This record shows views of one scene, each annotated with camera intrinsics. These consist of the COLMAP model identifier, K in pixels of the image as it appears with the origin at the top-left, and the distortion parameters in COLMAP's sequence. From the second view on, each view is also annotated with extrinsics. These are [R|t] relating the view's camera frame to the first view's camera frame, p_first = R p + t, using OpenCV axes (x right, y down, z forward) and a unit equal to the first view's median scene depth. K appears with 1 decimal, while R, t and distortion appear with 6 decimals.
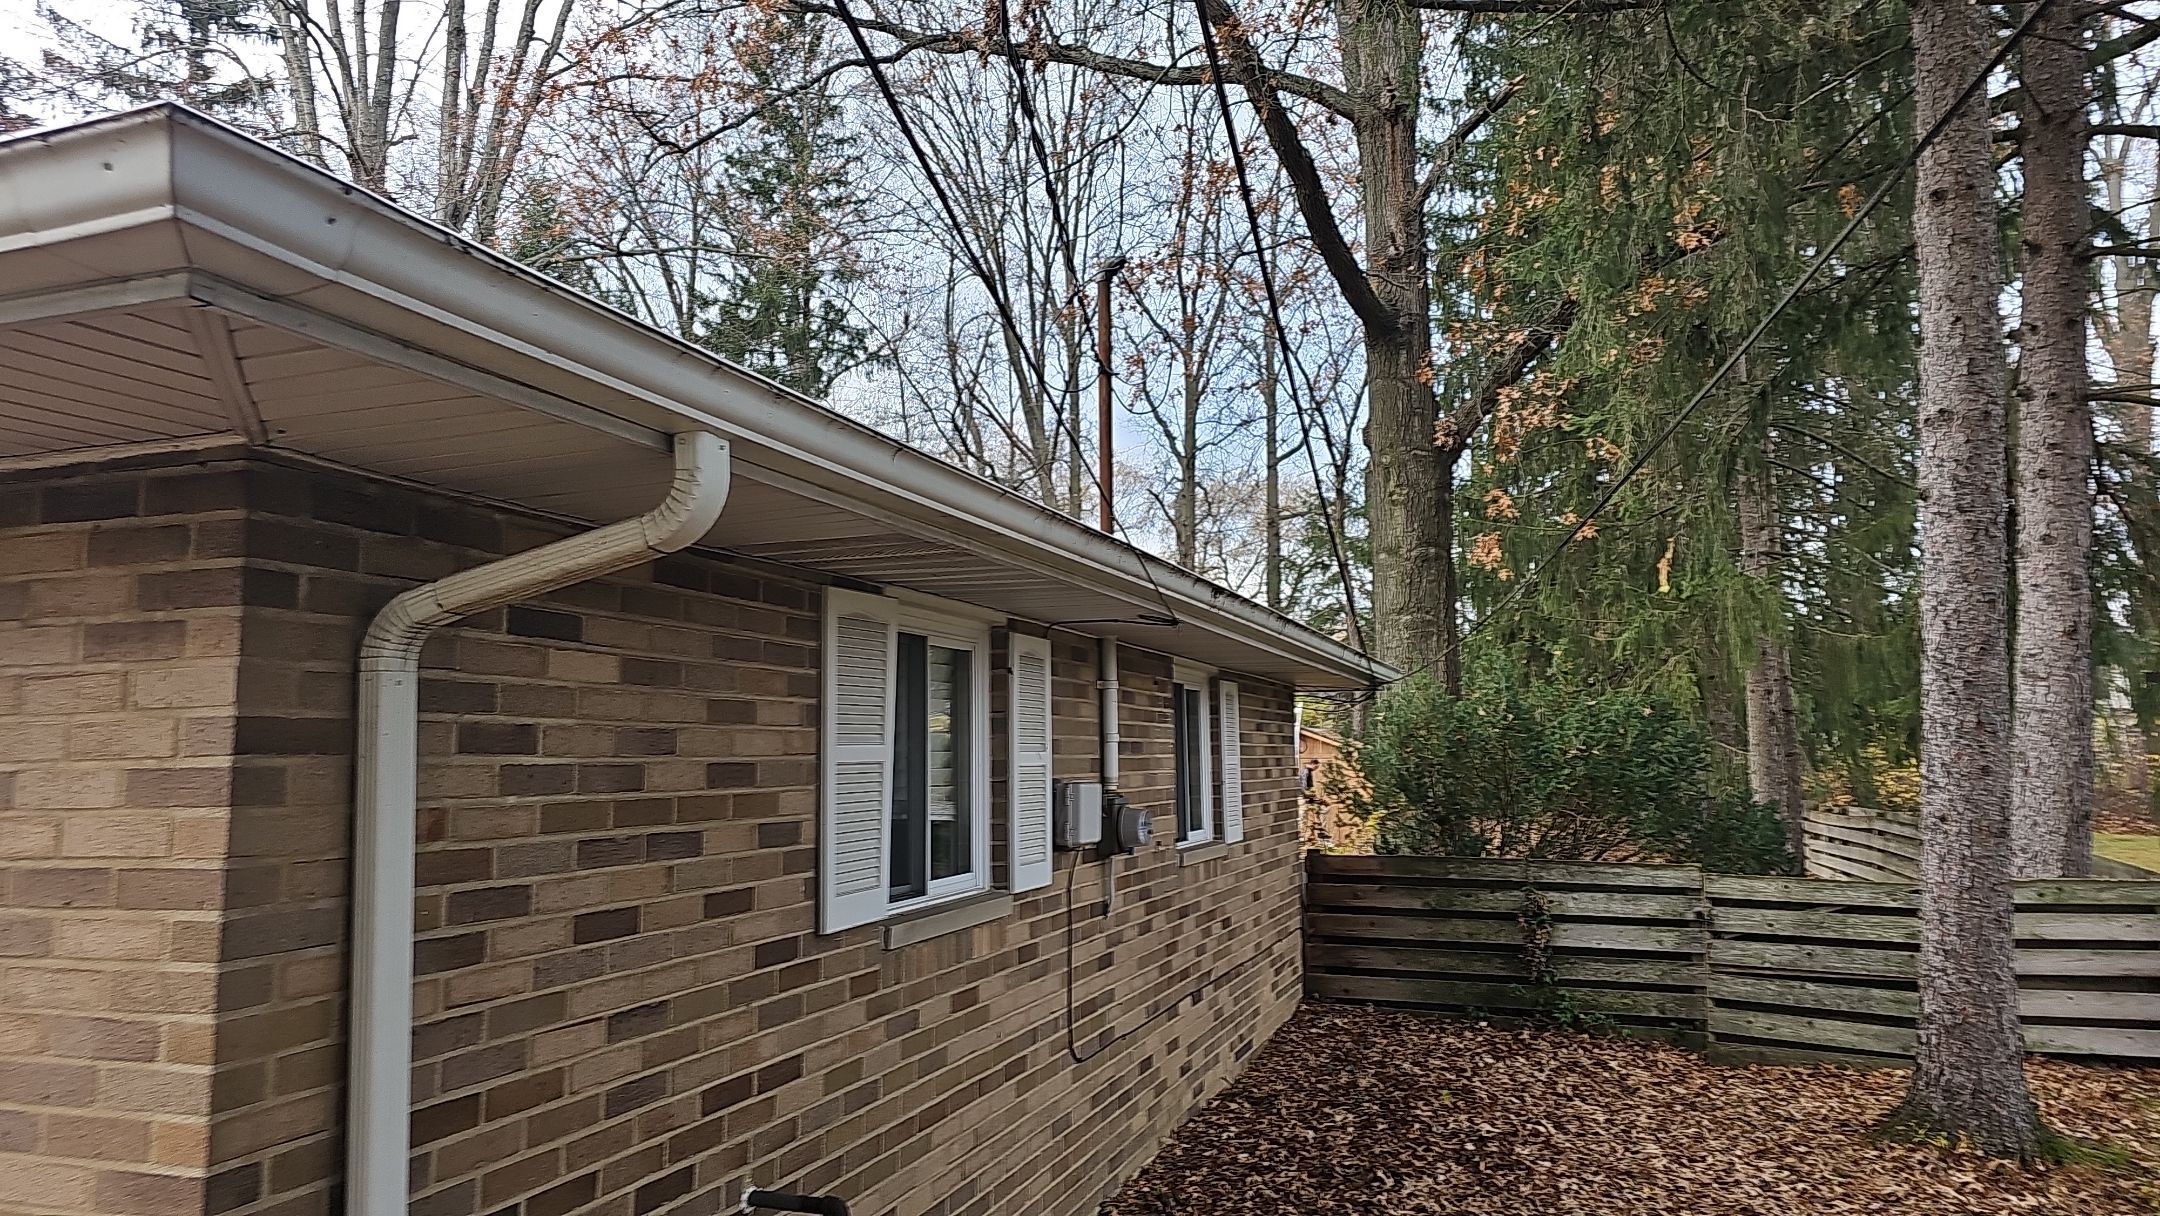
lens RADIAL K [[1435.9, 0, 1075.4], [0, 1435.9, 582.3], [0, 0, 1]] dist [0.077026, -0.061771]
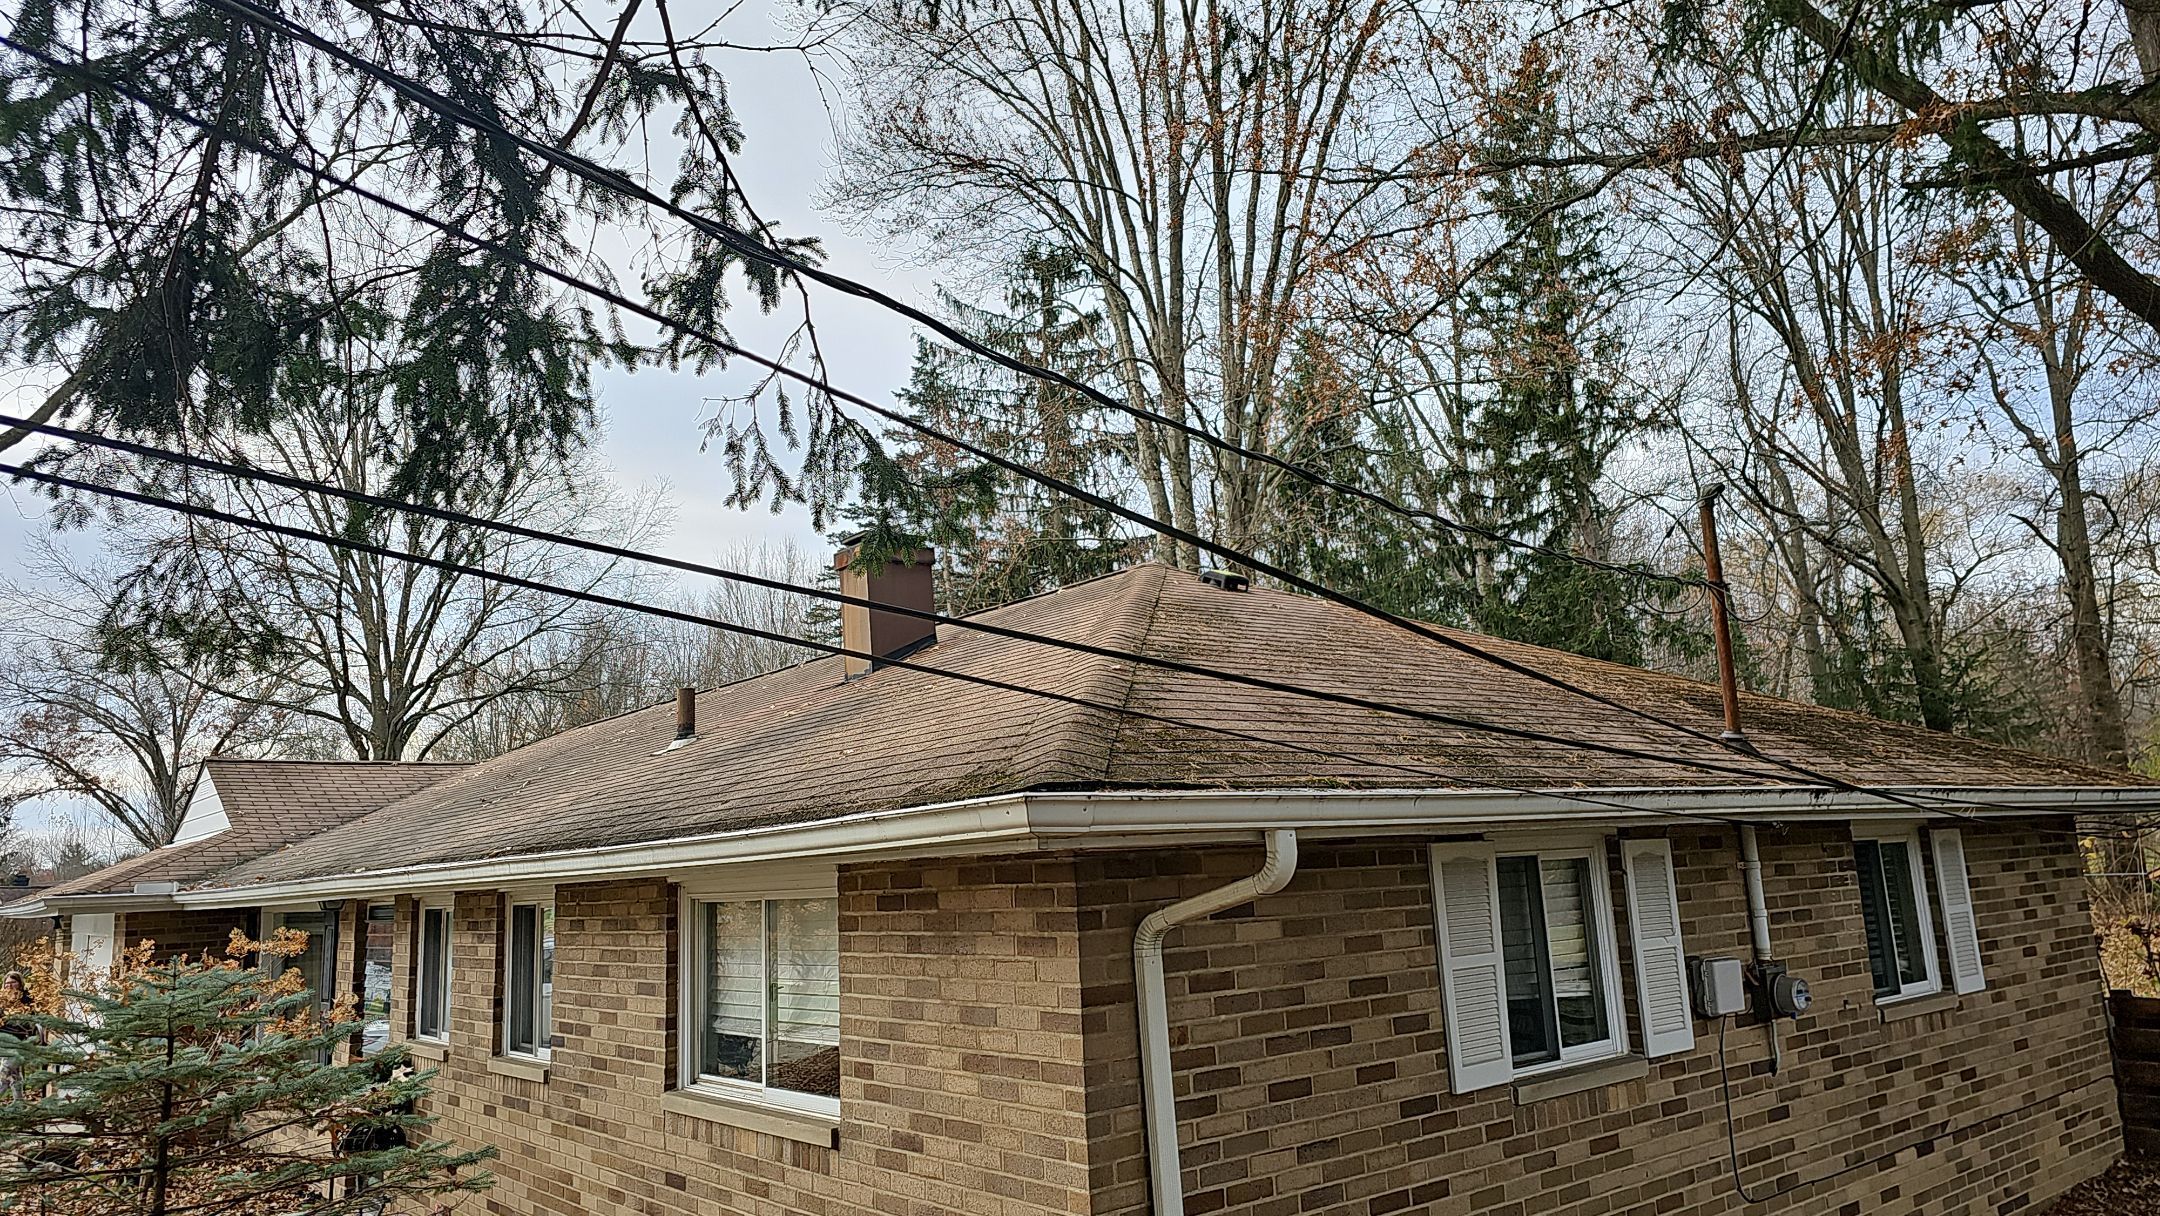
lens RADIAL K [[1435.9, 0, 1075.4], [0, 1435.9, 582.3], [0, 0, 1]] dist [0.077026, -0.061771]
pose [[0.847378, -0.126100, -0.515799, 0.231180], [0.100426, 0.991920, -0.077515, -0.136896], [0.521406, 0.013885, 0.853195, -0.318953]]
